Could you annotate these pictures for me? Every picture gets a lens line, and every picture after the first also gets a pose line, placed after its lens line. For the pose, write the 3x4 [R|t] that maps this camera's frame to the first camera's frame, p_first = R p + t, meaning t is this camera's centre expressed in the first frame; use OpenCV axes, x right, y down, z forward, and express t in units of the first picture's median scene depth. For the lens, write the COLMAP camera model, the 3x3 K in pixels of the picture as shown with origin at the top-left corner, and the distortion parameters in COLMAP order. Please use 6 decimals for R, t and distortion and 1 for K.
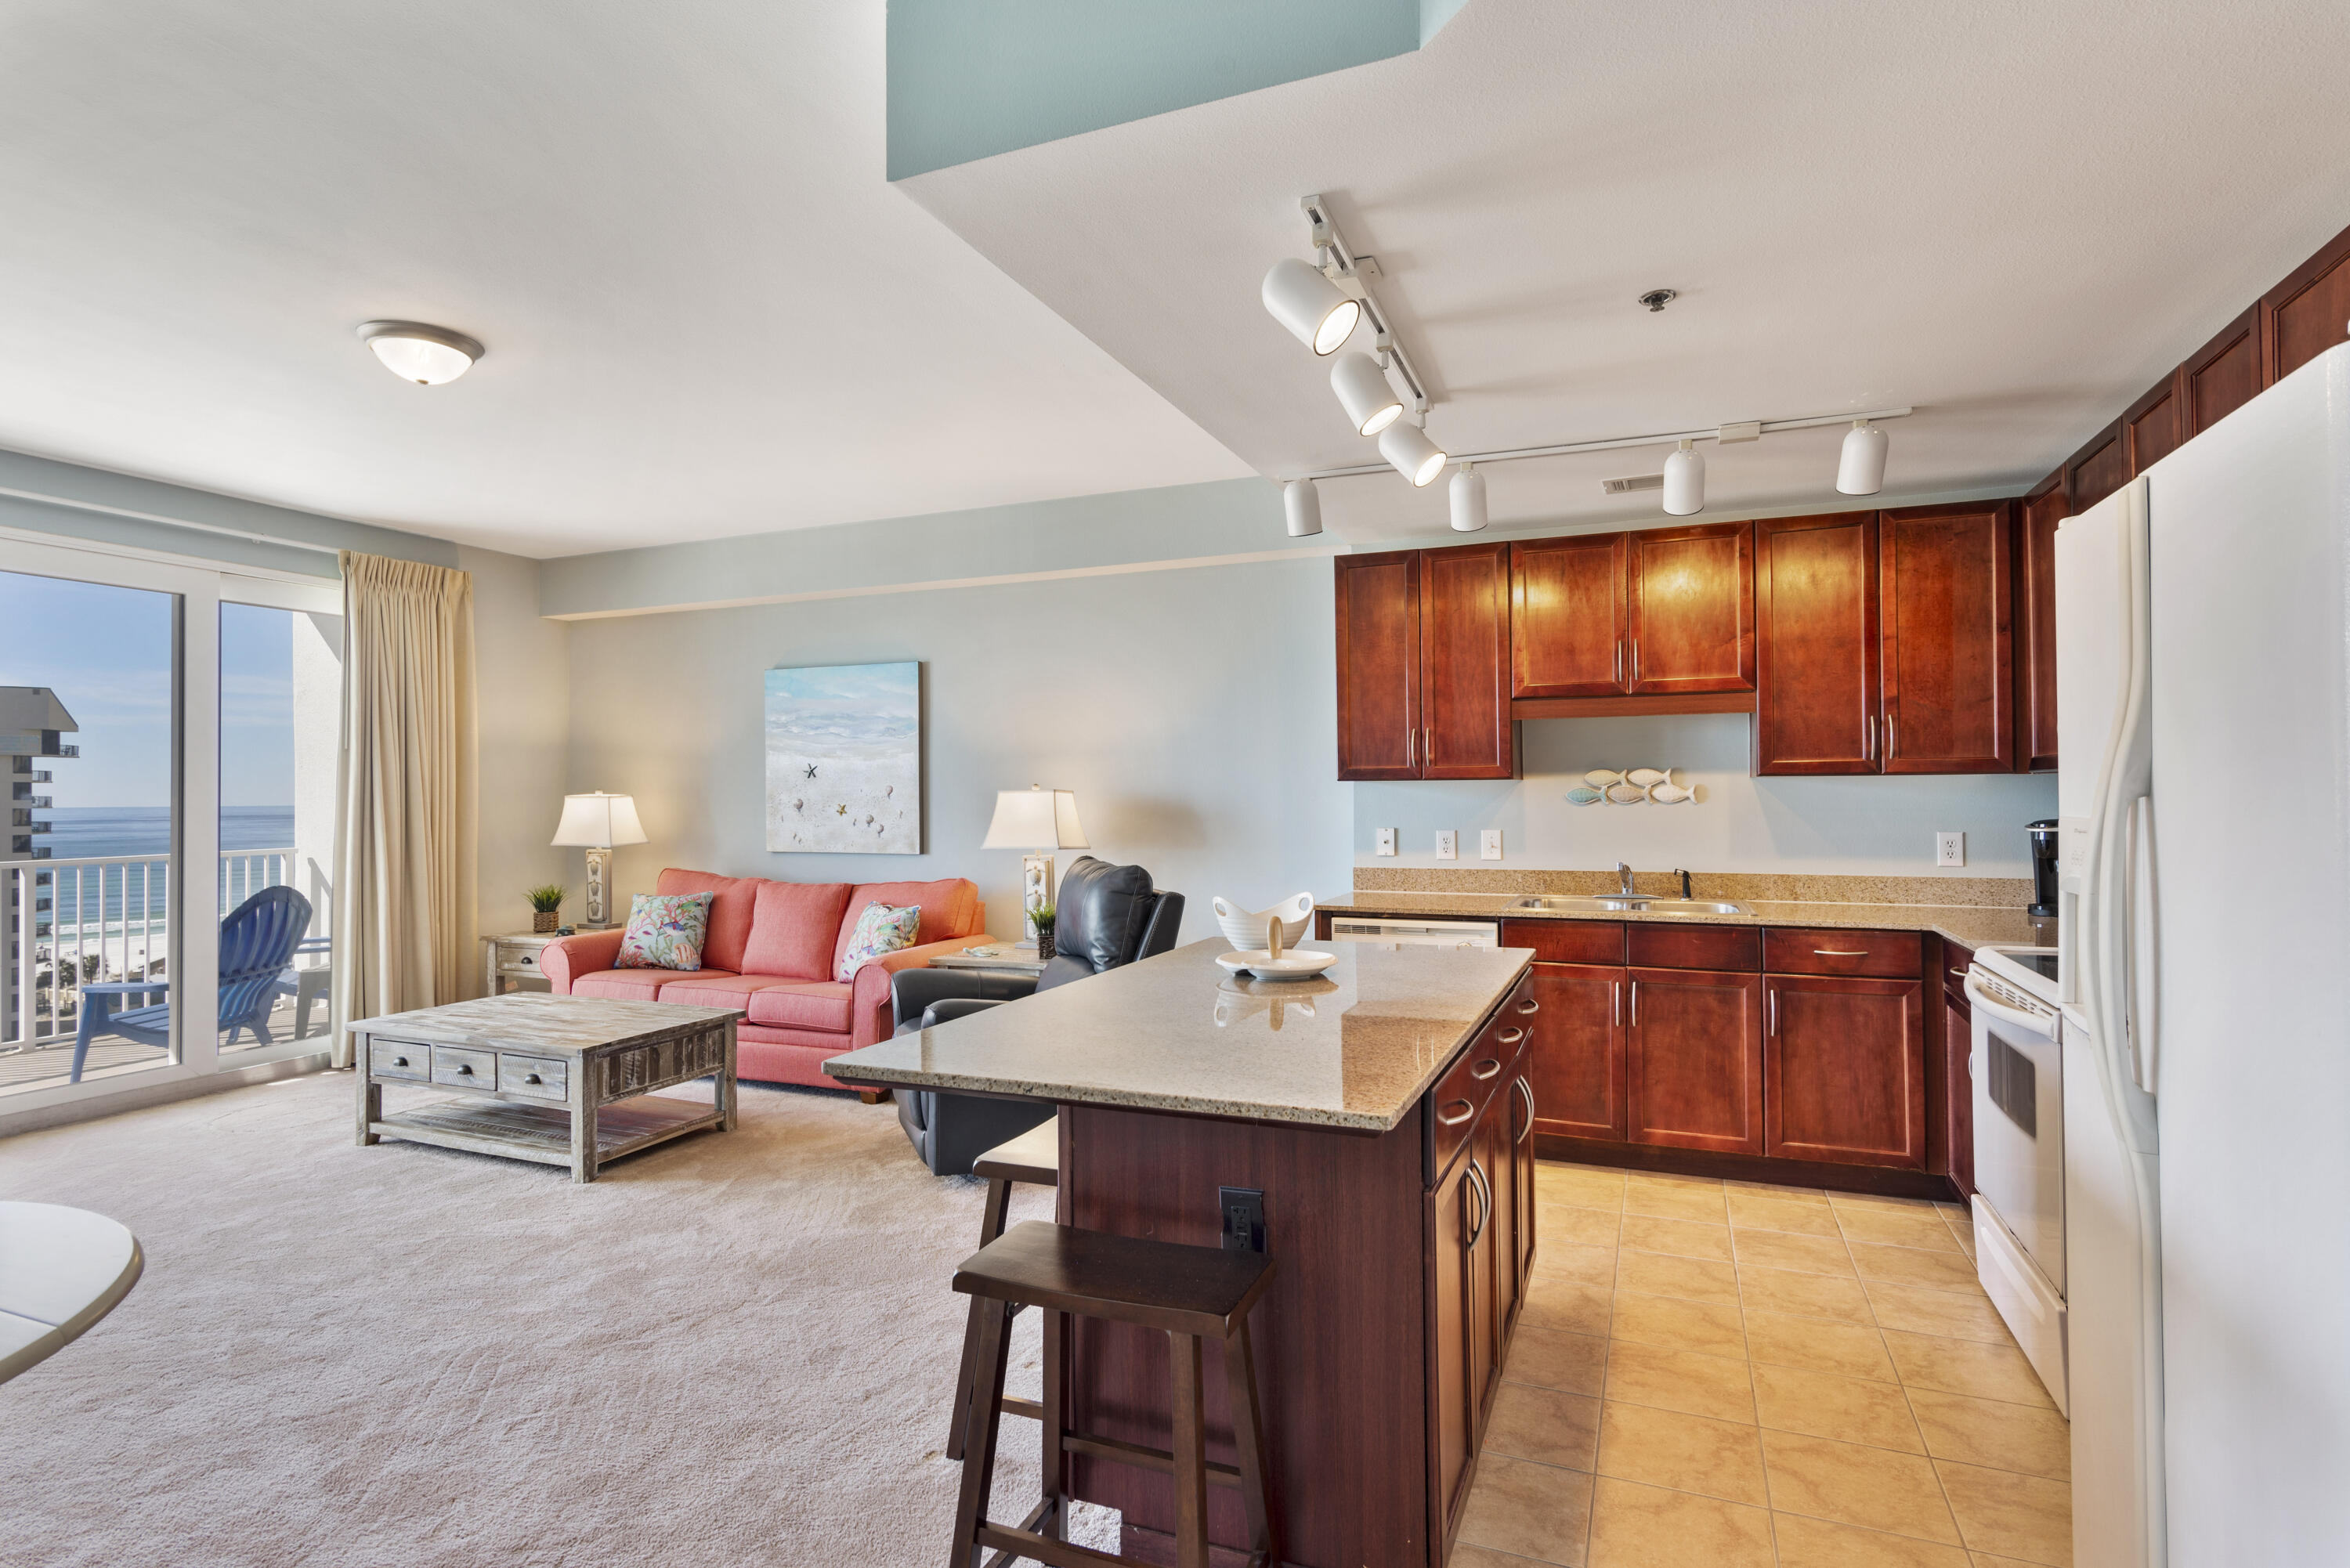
lens RADIAL K [[1162.9, 0, 1169.5], [0, 1162.9, 783.6], [0, 0, 1]] dist [0.005956, 0.001165]
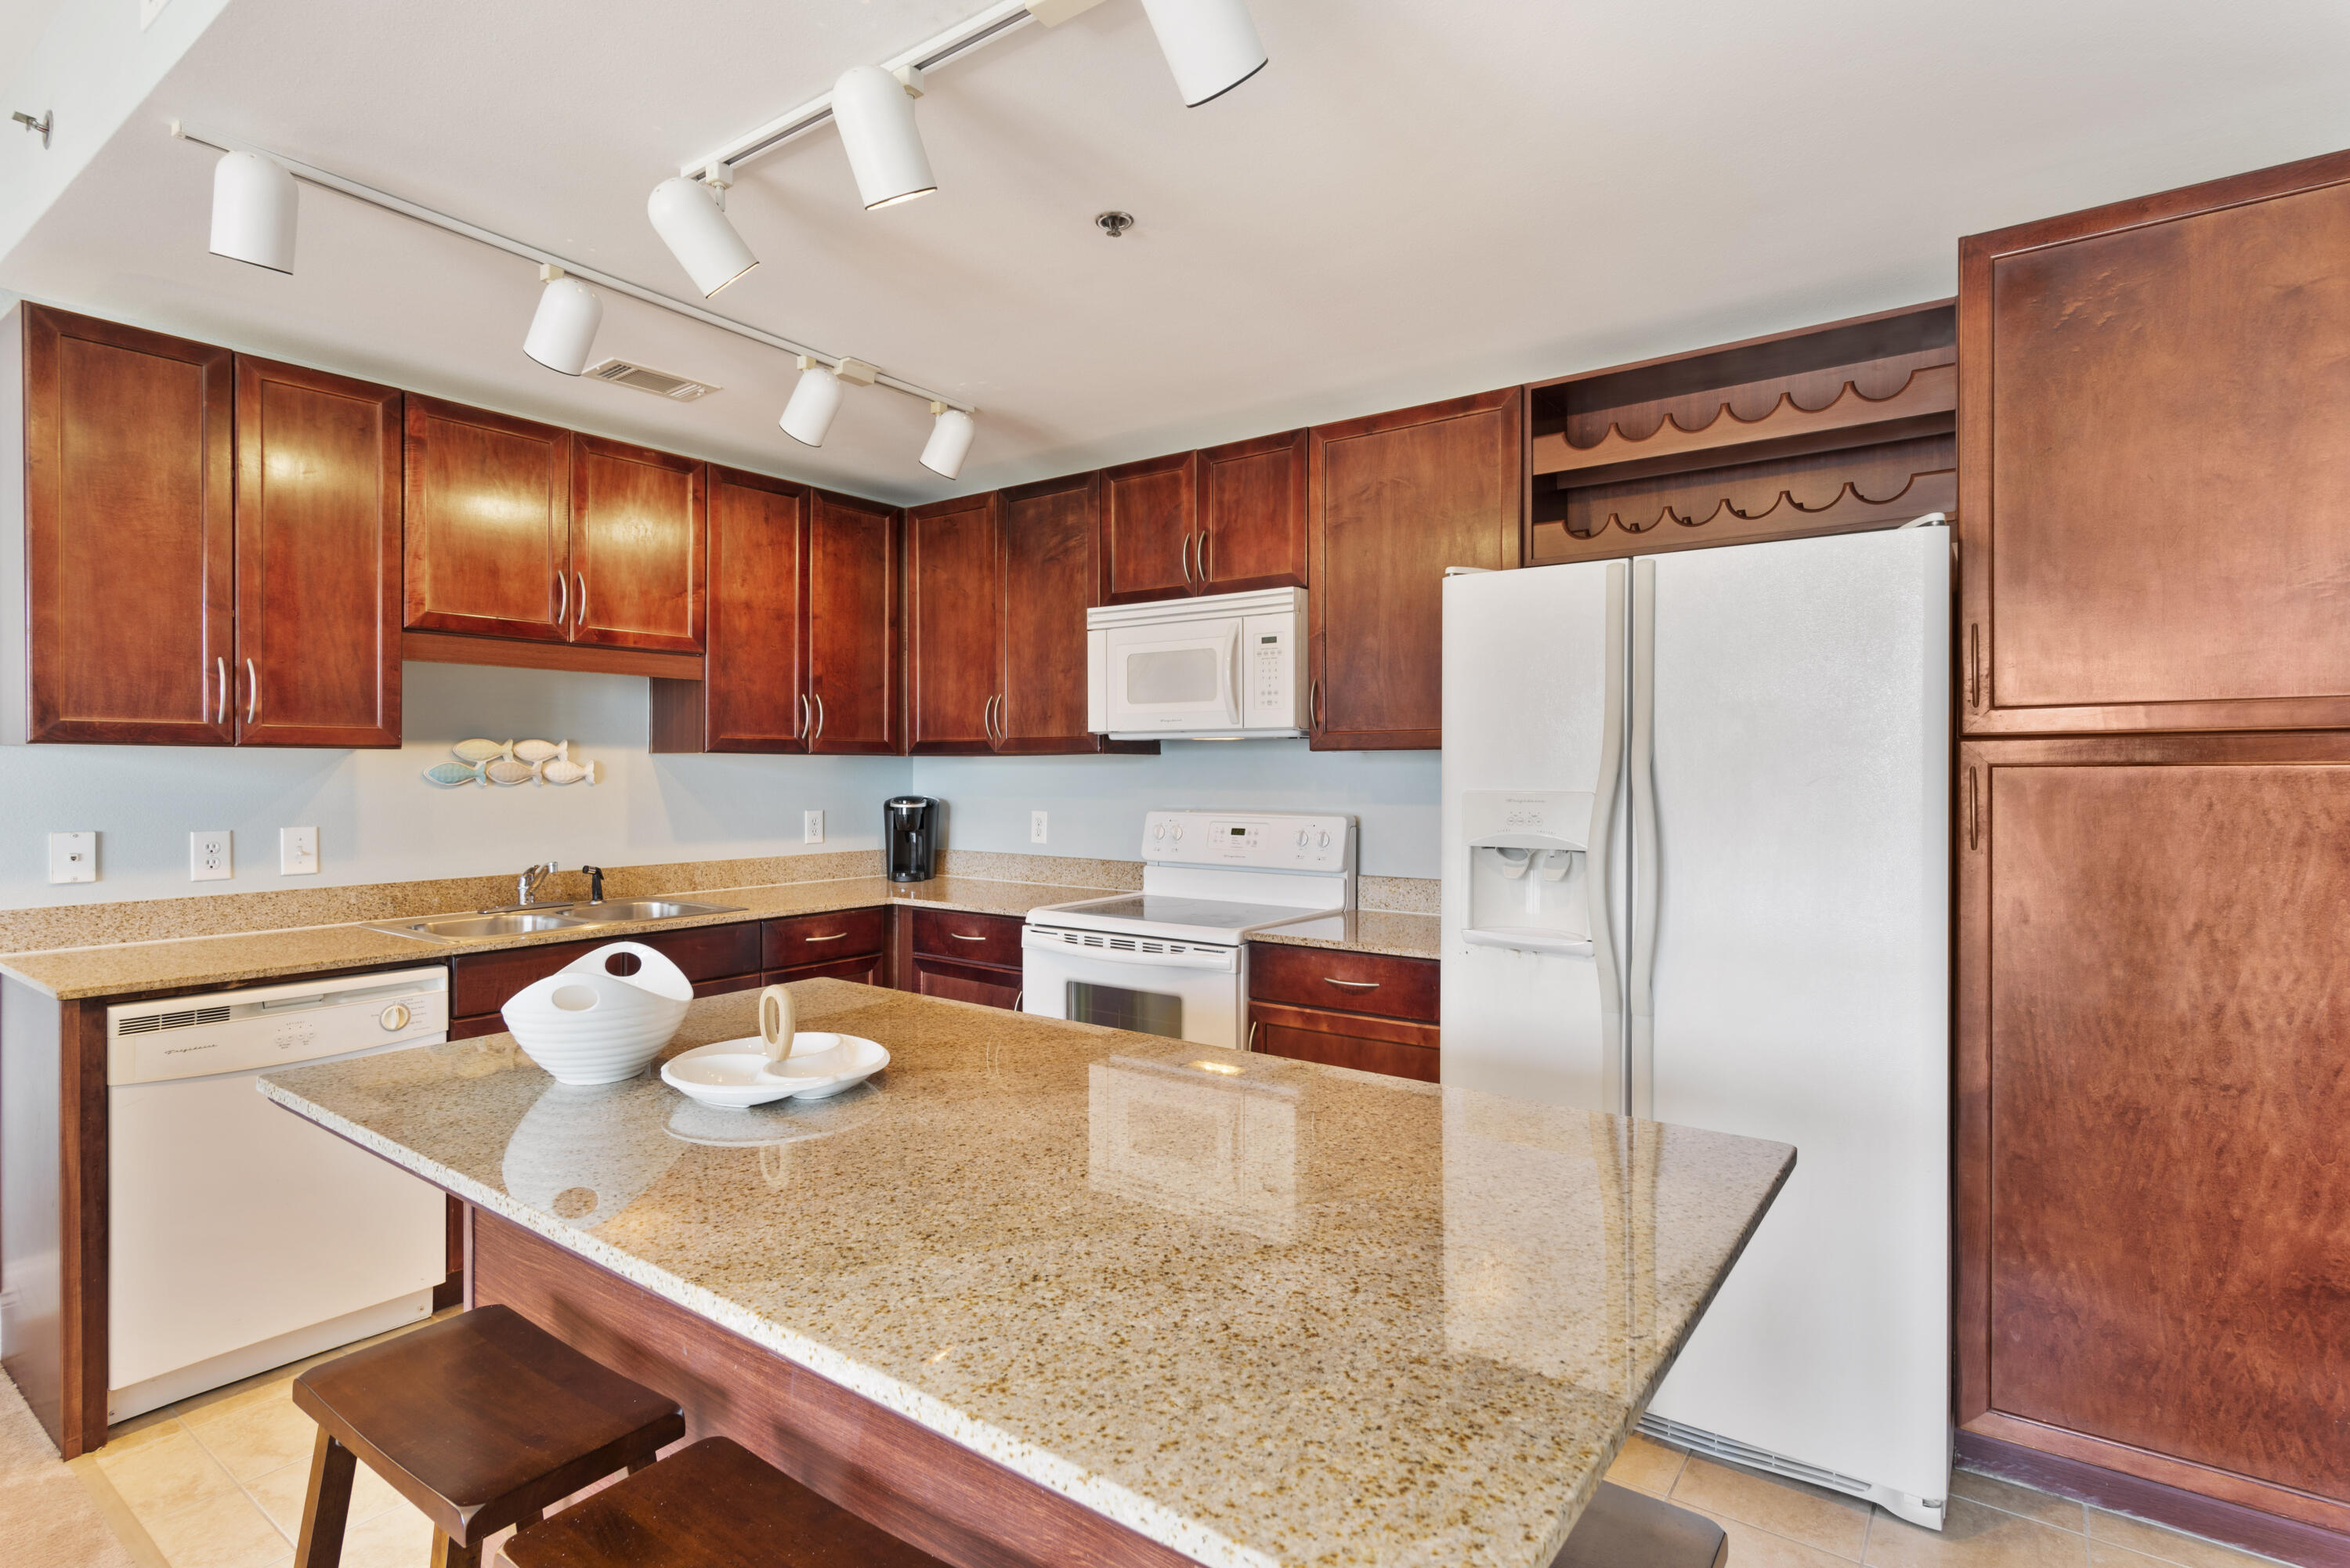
lens RADIAL K [[1162.9, 0, 1188.9], [0, 1162.9, 775.5], [0, 0, 1]] dist [0.005956, 0.001165]
pose [[0.224276, 0.003459, 0.974519, -0.256678], [-0.011798, 0.999930, -0.000834, 0.006848], [-0.974454, -0.011311, 0.224301, 0.417341]]
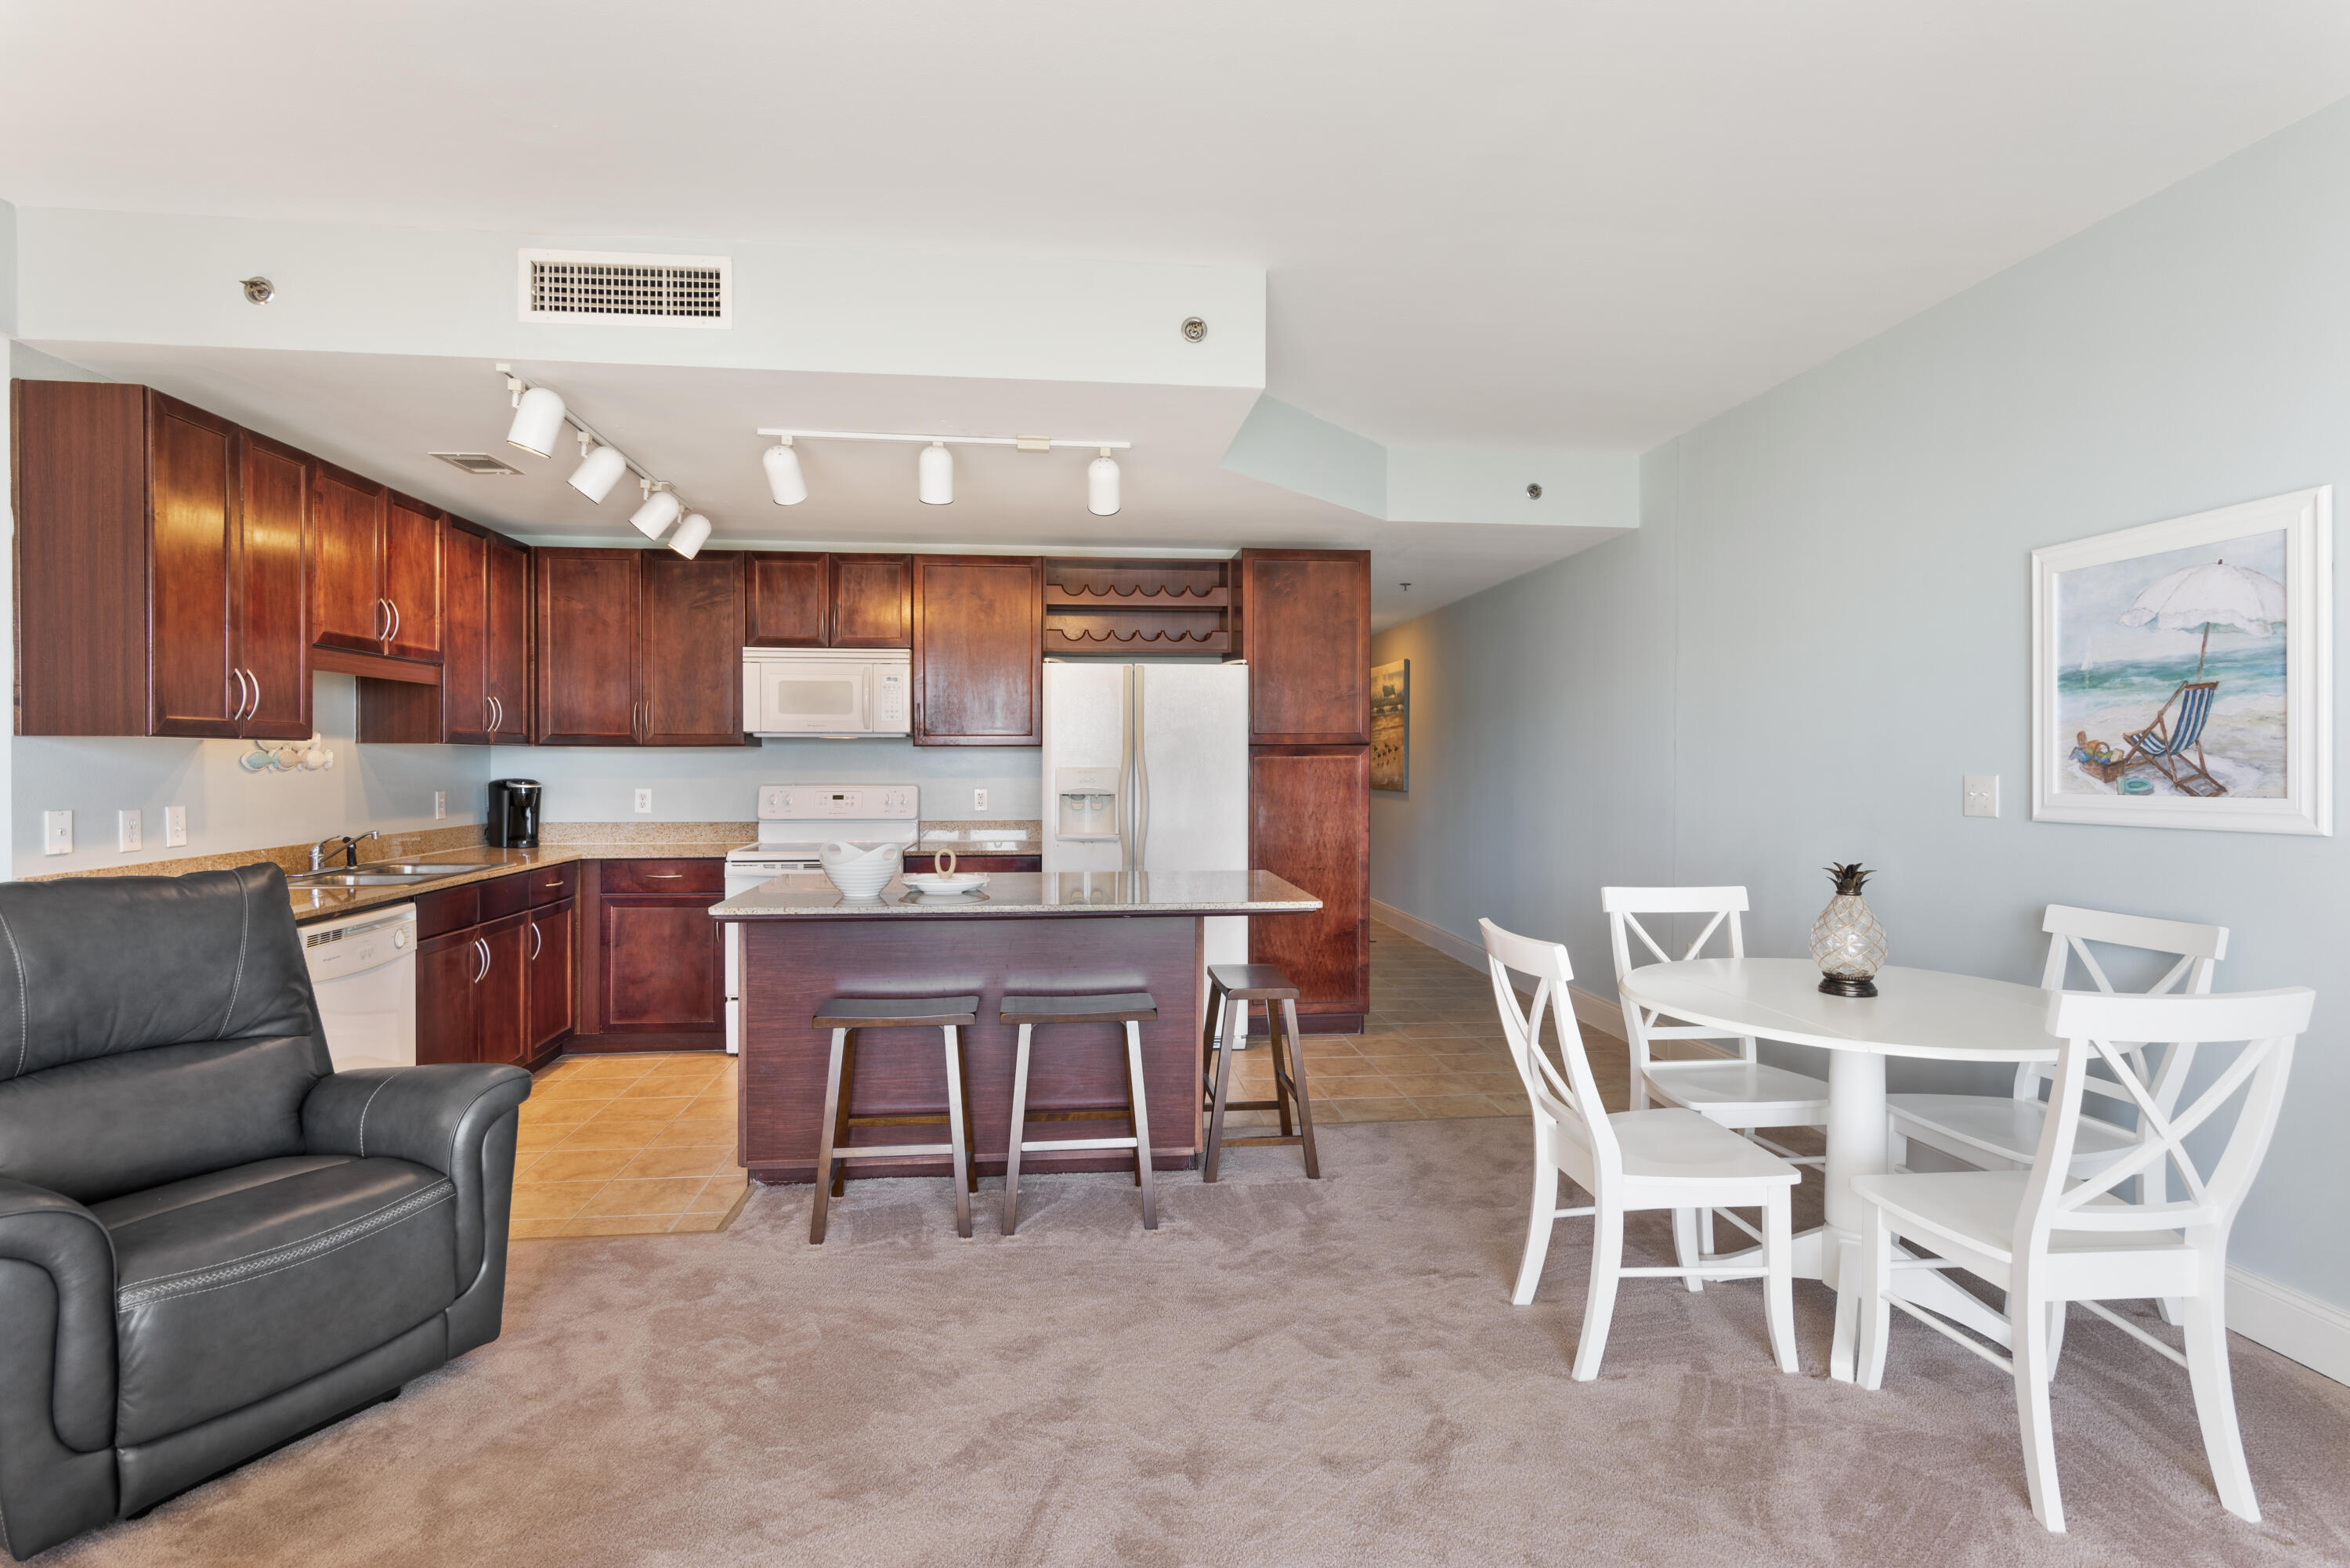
lens RADIAL K [[1162.9, 0, 1183.8], [0, 1162.9, 775.3], [0, 0, 1]] dist [0.005956, 0.001165]
pose [[-0.492953, -0.005184, 0.870040, -0.753382], [-0.005203, 0.999982, 0.003010, 0.015707], [-0.870040, -0.003043, -0.492971, 0.878247]]
